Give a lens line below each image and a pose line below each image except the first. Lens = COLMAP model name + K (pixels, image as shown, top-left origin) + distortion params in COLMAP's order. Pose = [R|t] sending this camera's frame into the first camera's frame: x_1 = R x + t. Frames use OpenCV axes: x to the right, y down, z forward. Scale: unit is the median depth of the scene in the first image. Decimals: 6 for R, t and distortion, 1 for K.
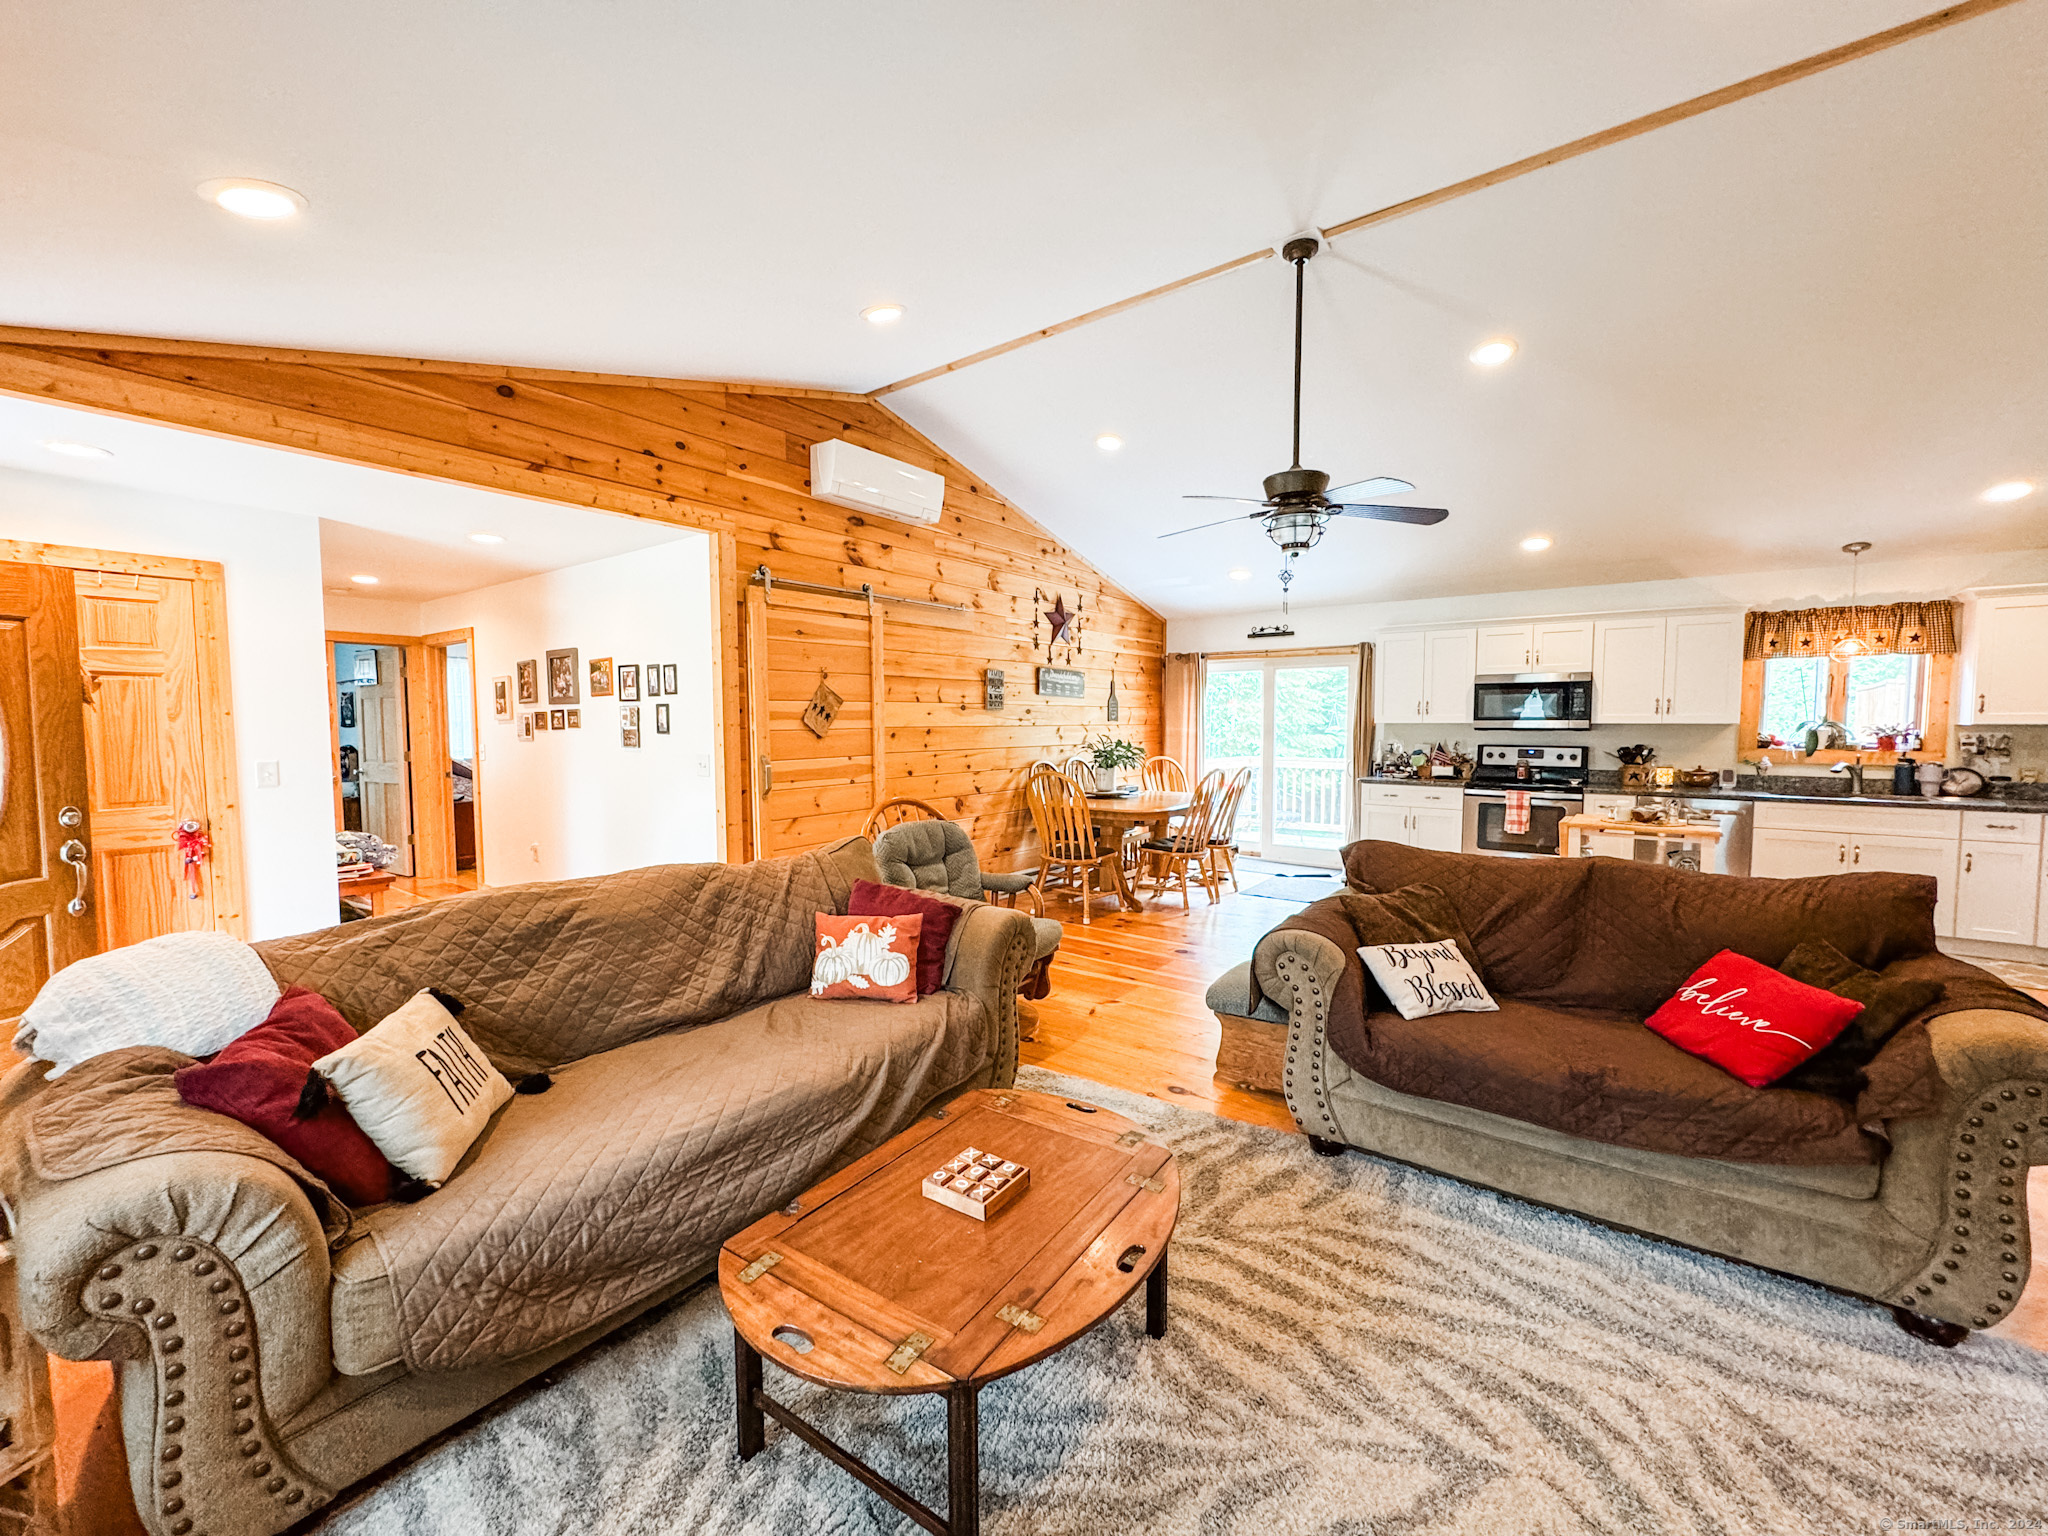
lens RADIAL K [[816.0, 0, 1021.9], [0, 816.0, 767.4], [0, 0, 1]] dist [-0.002355, 0.000755]
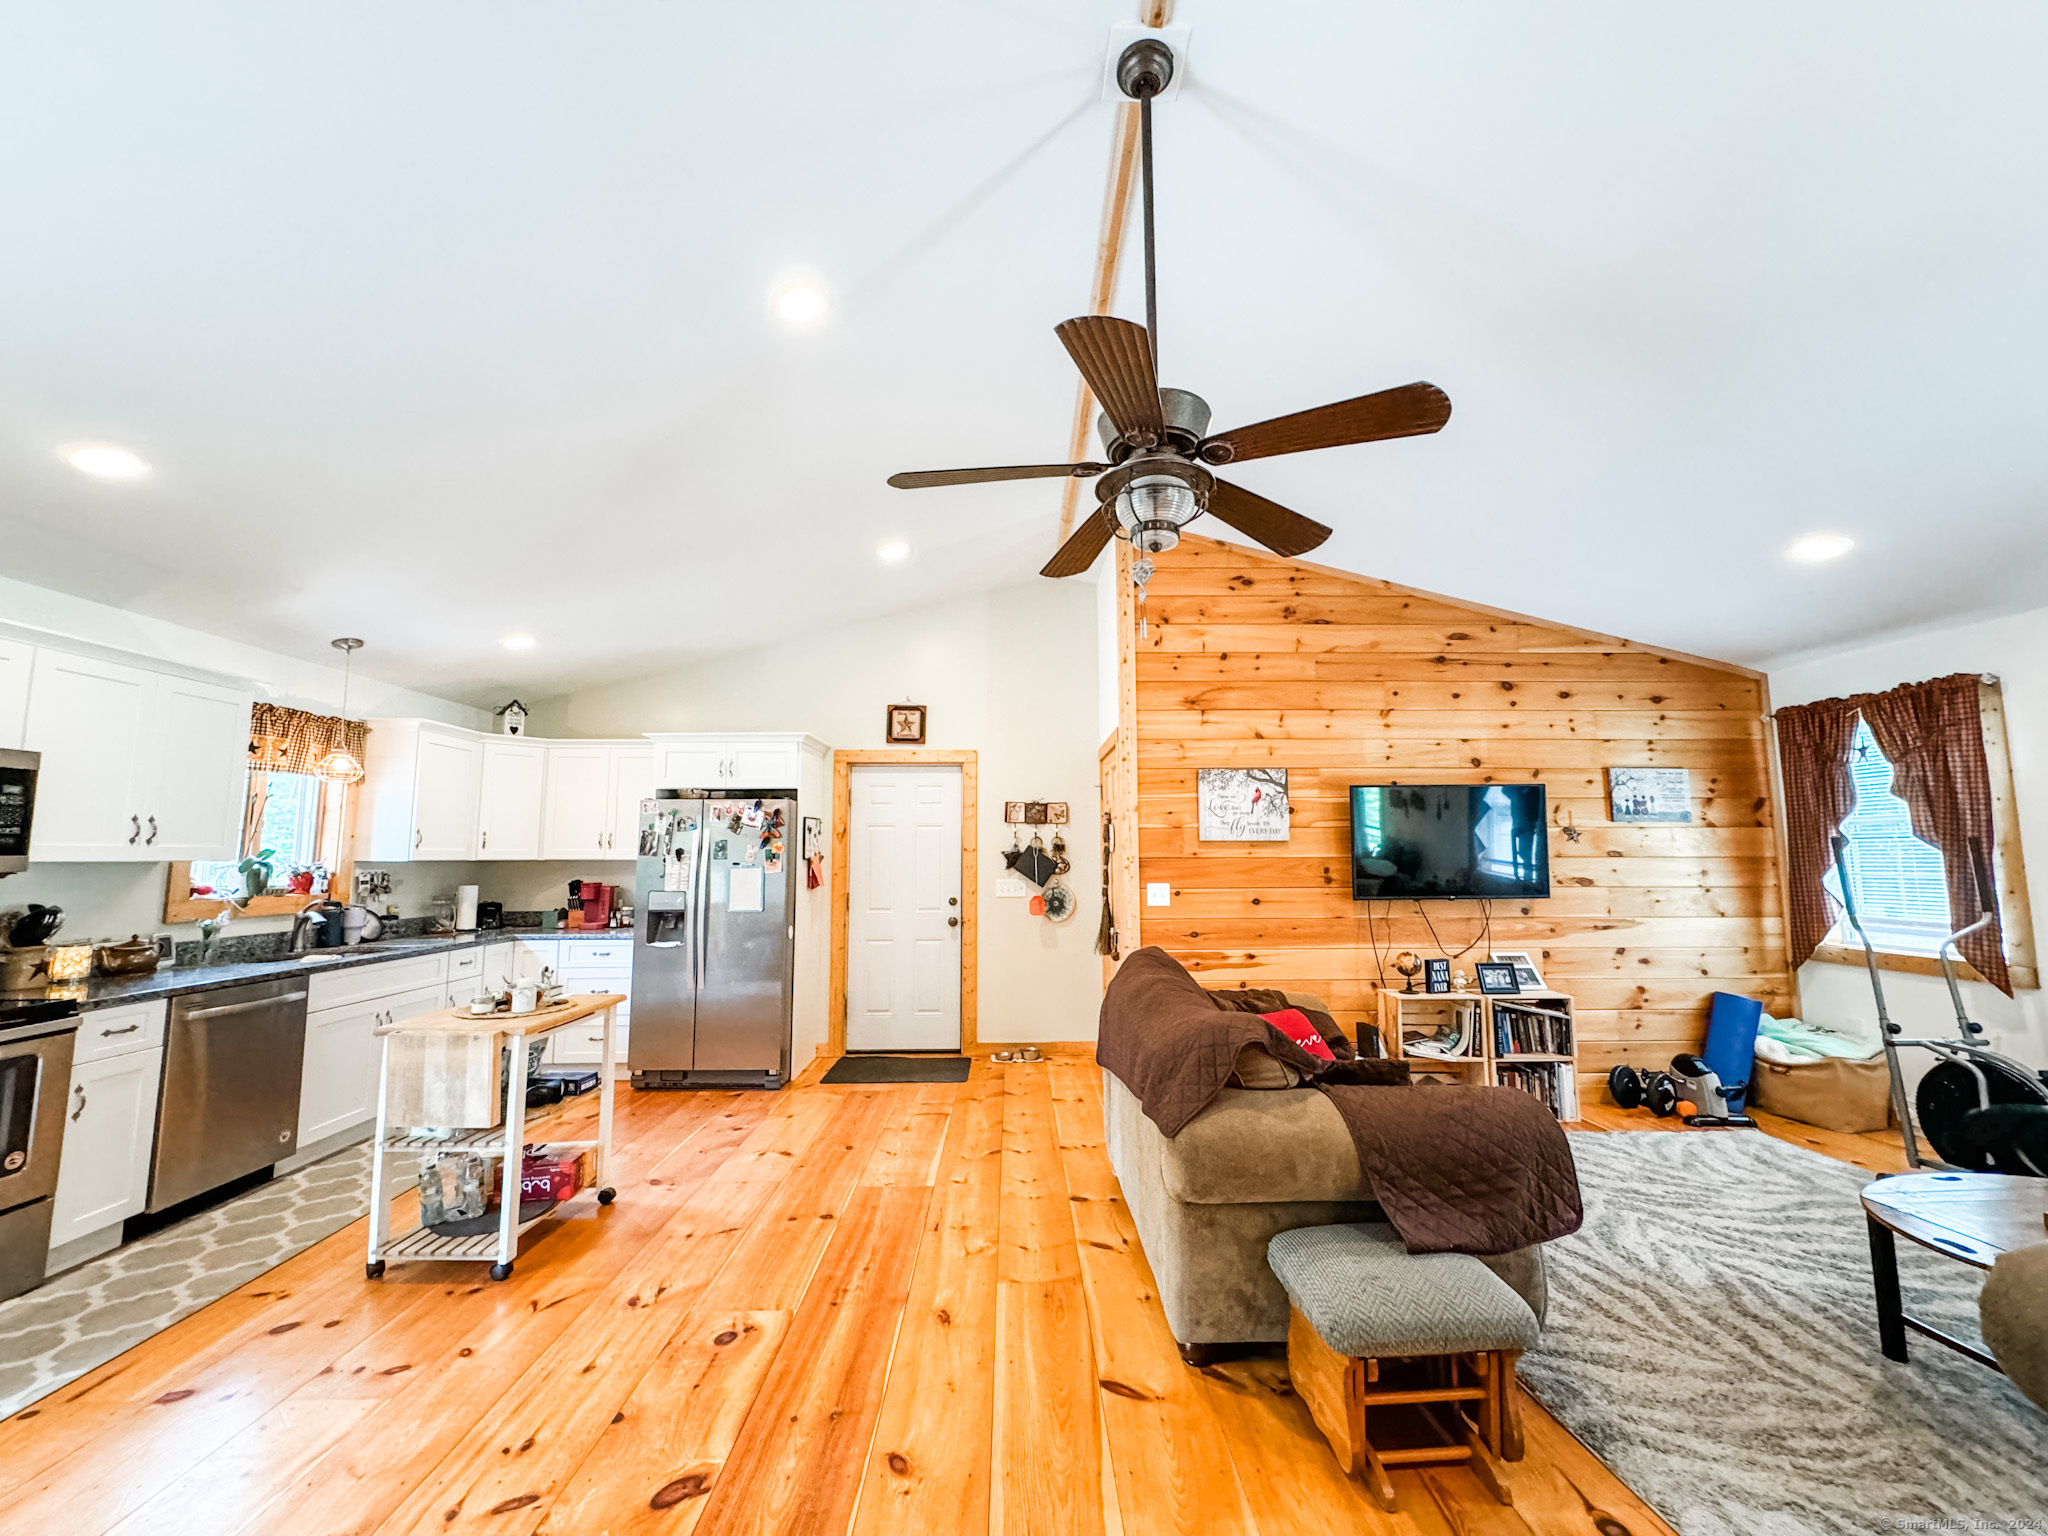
lens RADIAL K [[816.0, 0, 1021.9], [0, 816.0, 767.4], [0, 0, 1]] dist [-0.002355, 0.000755]
pose [[-0.614145, 0.089635, 0.784087, -0.020322], [0.050721, 0.995958, -0.074128, -0.050955], [-0.787562, -0.005756, -0.616209, 0.960464]]
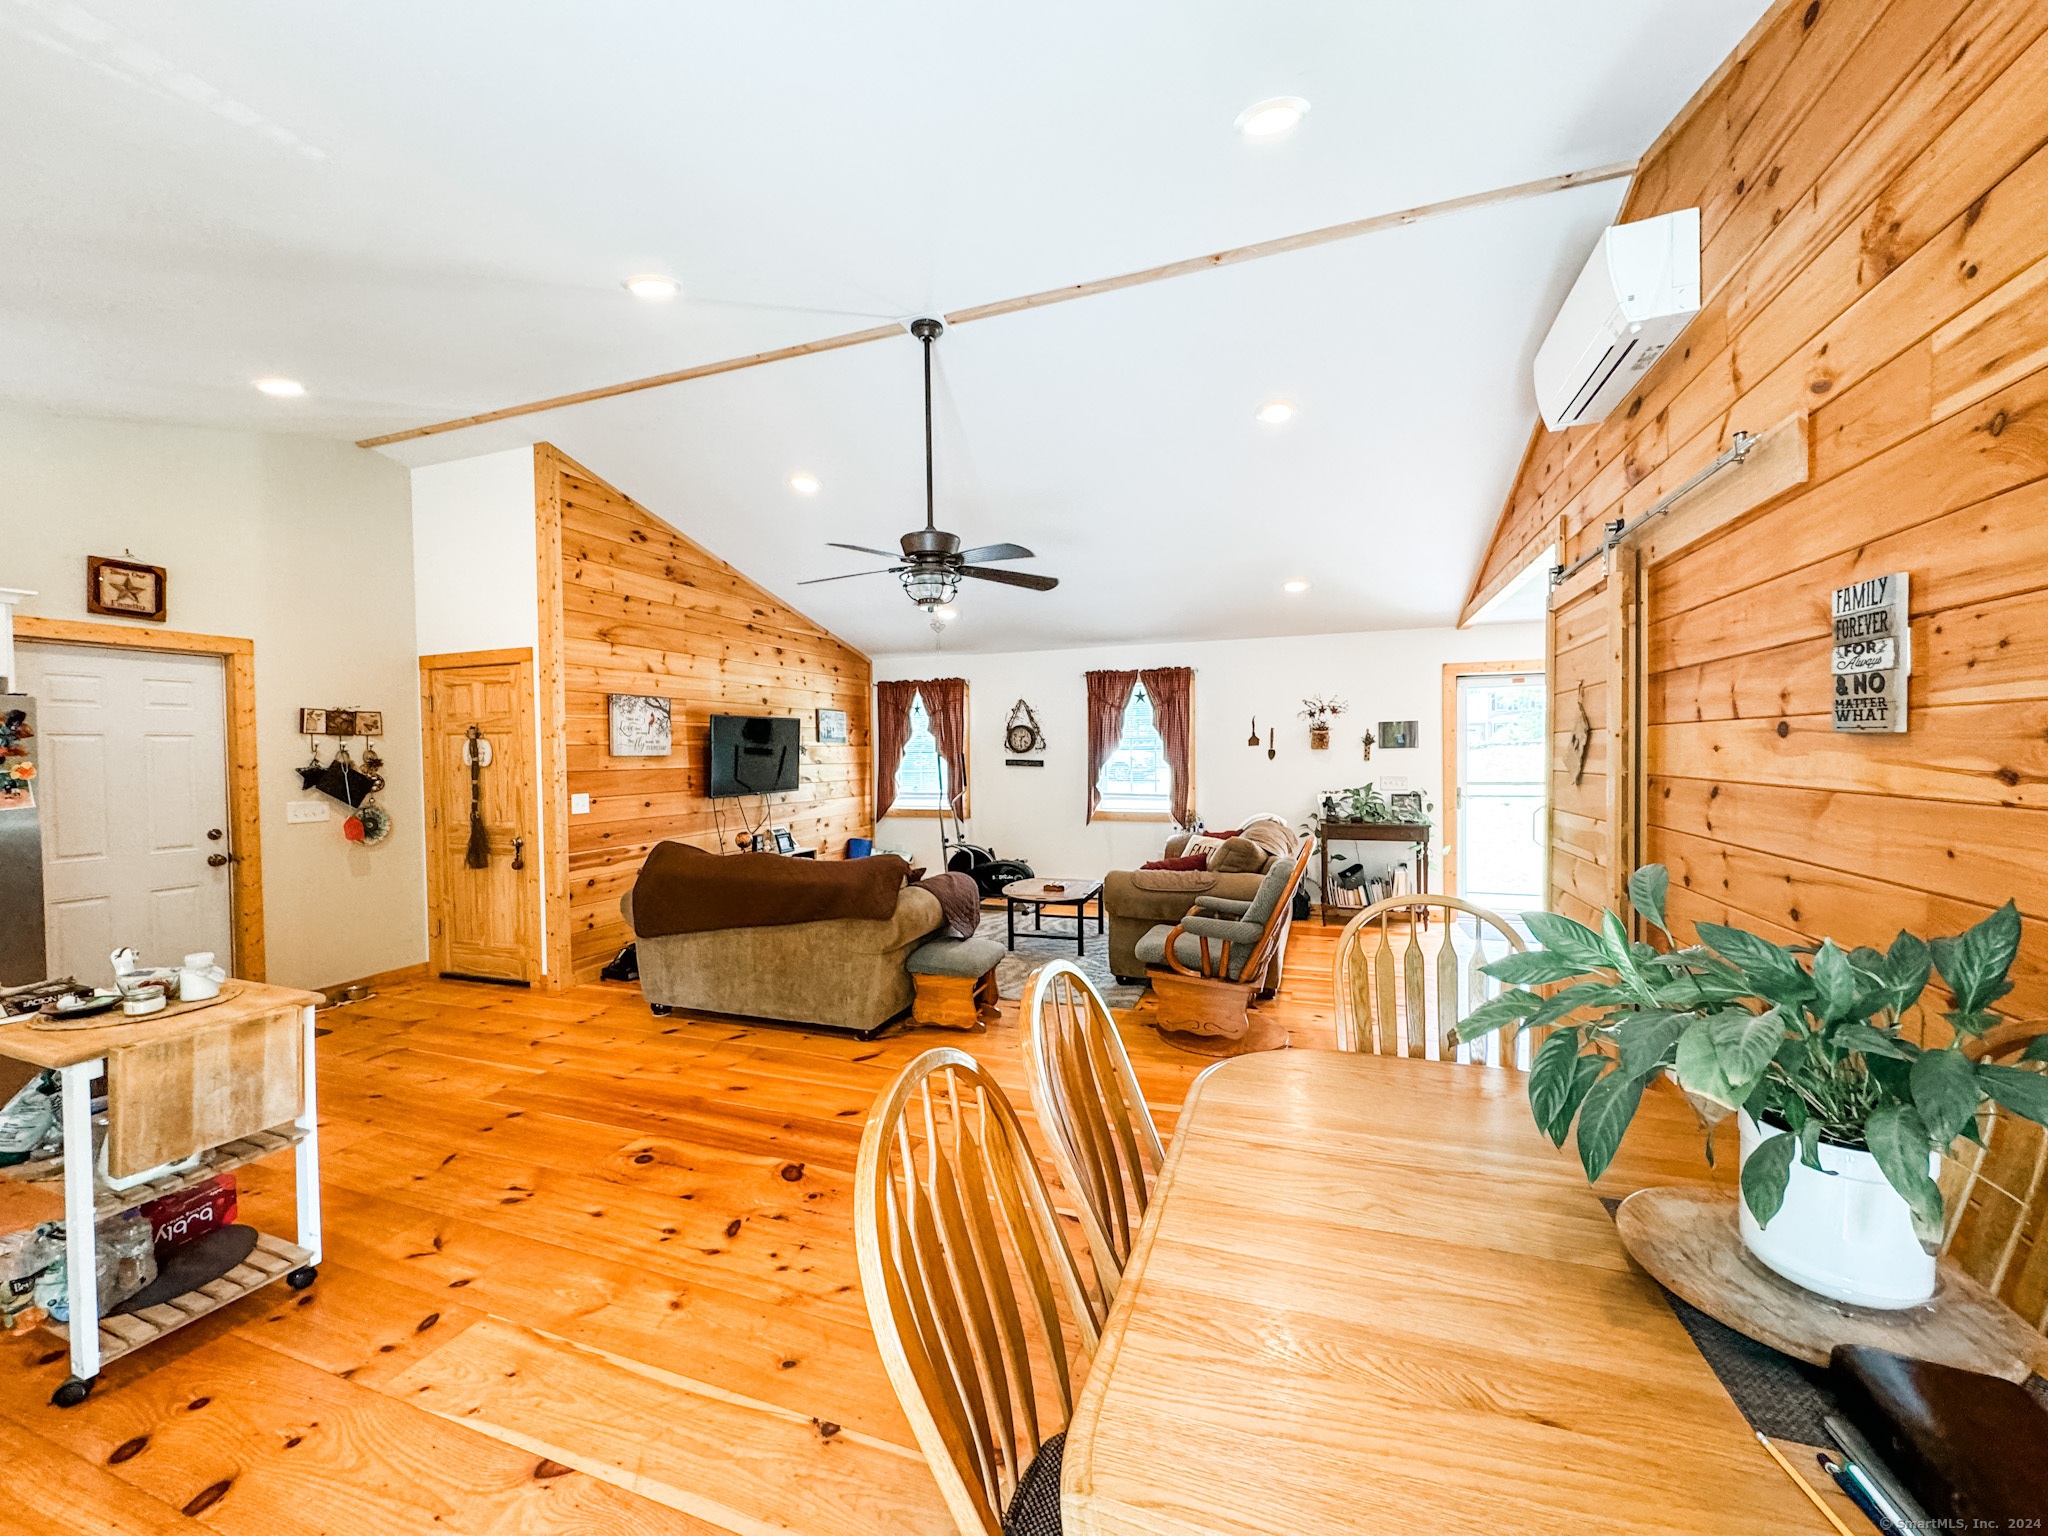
lens RADIAL K [[816.0, 0, 1021.9], [0, 816.0, 767.4], [0, 0, 1]] dist [-0.002355, 0.000755]
pose [[-0.956935, 0.020132, -0.289603, 0.363385], [-0.002482, 0.996989, 0.077508, -0.094536], [0.290291, 0.074889, -0.954003, 1.401049]]
